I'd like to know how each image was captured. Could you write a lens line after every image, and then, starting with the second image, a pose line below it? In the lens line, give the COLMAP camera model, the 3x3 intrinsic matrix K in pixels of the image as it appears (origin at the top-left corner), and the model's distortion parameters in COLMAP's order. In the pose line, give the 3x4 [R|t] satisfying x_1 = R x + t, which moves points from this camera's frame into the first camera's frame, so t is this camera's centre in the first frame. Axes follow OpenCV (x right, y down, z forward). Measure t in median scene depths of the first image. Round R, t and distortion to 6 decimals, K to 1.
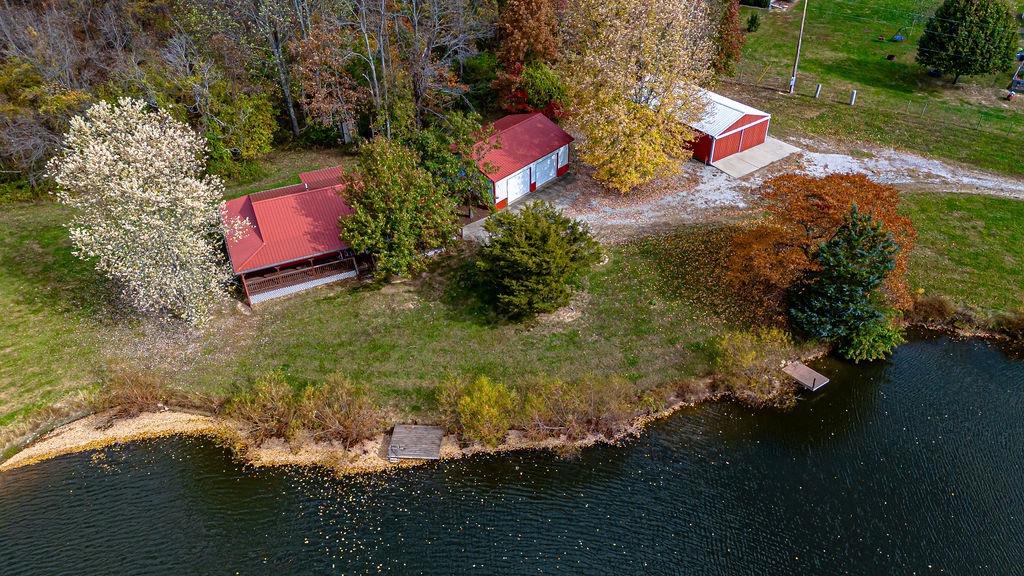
lens RADIAL K [[748.9, 0, 514.2], [0, 748.9, 289.6], [0, 0, 1]] dist [0.060536, -0.044547]
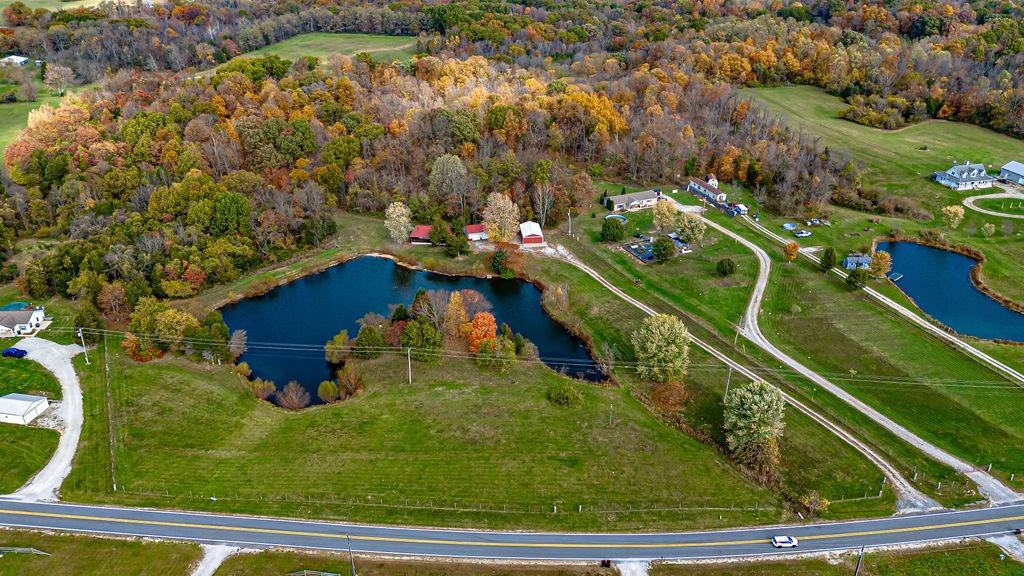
lens RADIAL K [[748.9, 0, 514.2], [0, 748.9, 289.6], [0, 0, 1]] dist [0.060536, -0.044547]
pose [[0.868147, 0.242919, -0.432795, 2.310462], [-0.308266, 0.947348, -0.086626, 0.490617], [0.388964, 0.208620, 0.897321, -2.938840]]
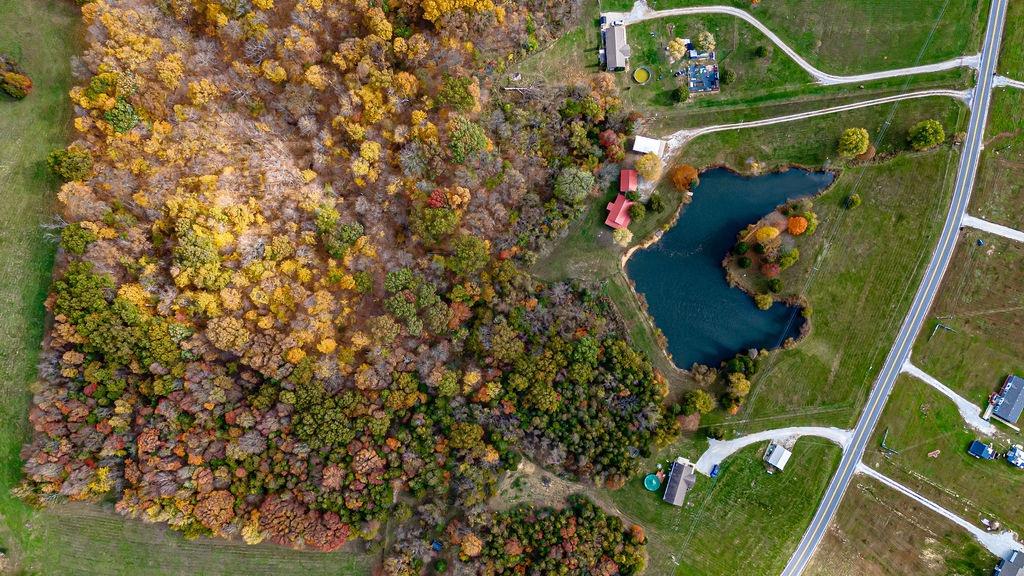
lens RADIAL K [[748.9, 0, 514.2], [0, 748.9, 289.6], [0, 0, 1]] dist [0.060536, -0.044547]
pose [[0.758827, -0.648723, 0.057784, -1.709805], [0.388830, 0.522419, 0.758874, -4.895996], [-0.522487, -0.553386, 0.648669, -2.972446]]
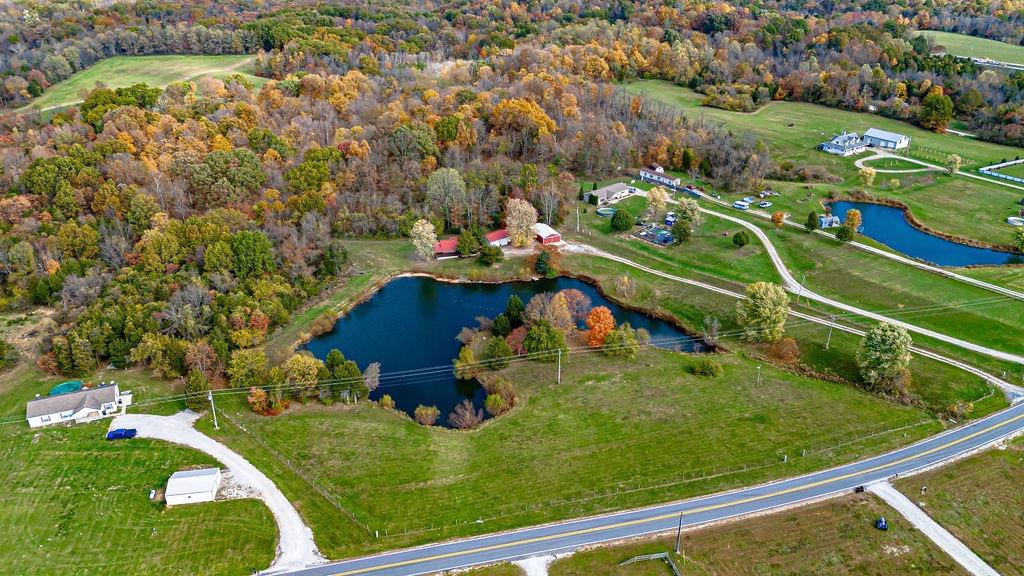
lens RADIAL K [[748.9, 0, 514.2], [0, 748.9, 289.6], [0, 0, 1]] dist [0.060536, -0.044547]
pose [[0.983017, 0.098064, -0.155114, 0.888609], [-0.122891, 0.979510, -0.159557, 0.884898], [0.136289, 0.175909, 0.974926, -3.521587]]
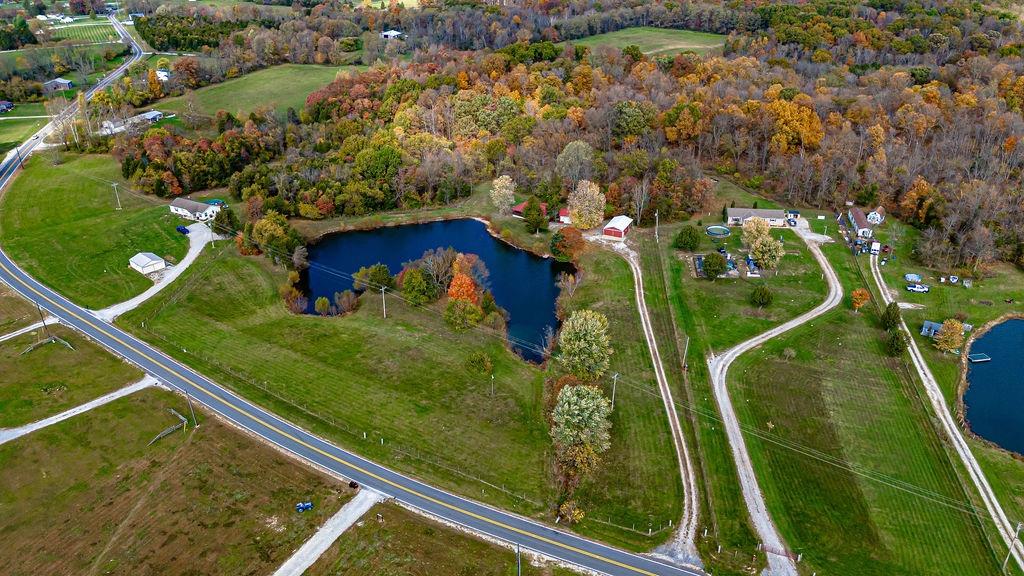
lens RADIAL K [[748.9, 0, 514.2], [0, 748.9, 289.6], [0, 0, 1]] dist [0.060536, -0.044547]
pose [[0.487622, 0.408415, -0.771636, 3.770415], [-0.517611, 0.846988, 0.121202, -0.179820], [0.703067, 0.340306, 0.624410, -2.042509]]
